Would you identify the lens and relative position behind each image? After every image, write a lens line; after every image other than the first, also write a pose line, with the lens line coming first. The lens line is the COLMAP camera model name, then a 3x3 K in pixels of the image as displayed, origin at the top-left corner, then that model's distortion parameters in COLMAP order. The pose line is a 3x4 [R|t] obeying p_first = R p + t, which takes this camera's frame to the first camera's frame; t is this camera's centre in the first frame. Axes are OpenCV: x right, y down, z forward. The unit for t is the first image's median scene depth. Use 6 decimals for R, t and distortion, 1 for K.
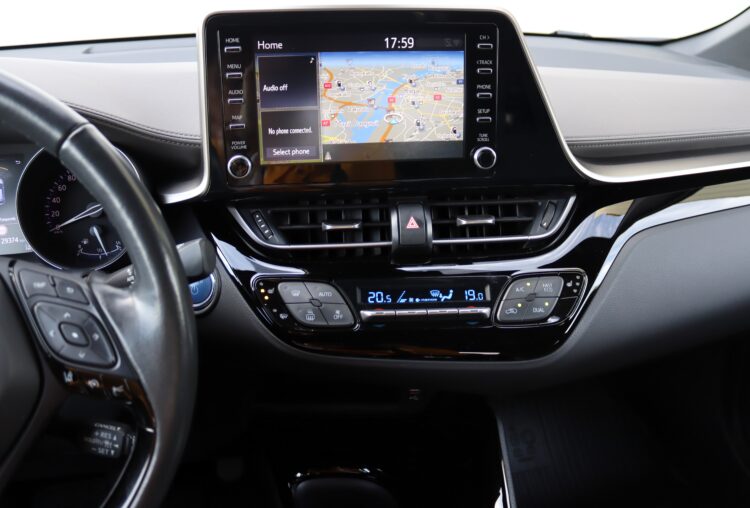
lens RADIAL K [[651.1, 0, 387.8], [0, 651.1, 238.1], [0, 0, 1]] dist [-0.140817, 0.001256]
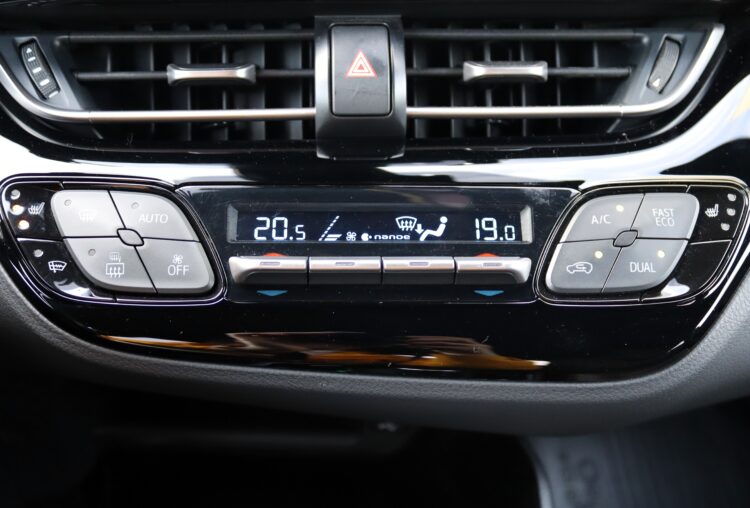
lens RADIAL K [[729.5, 0, 394.9], [0, 729.5, 250.8], [0, 0, 1]] dist [-0.044051, 0.002571]
pose [[0.999176, 0.022647, -0.033677, 0.082967], [-0.019616, 0.995949, 0.087759, 0.060813], [0.035528, -0.087026, 0.995572, 0.507624]]
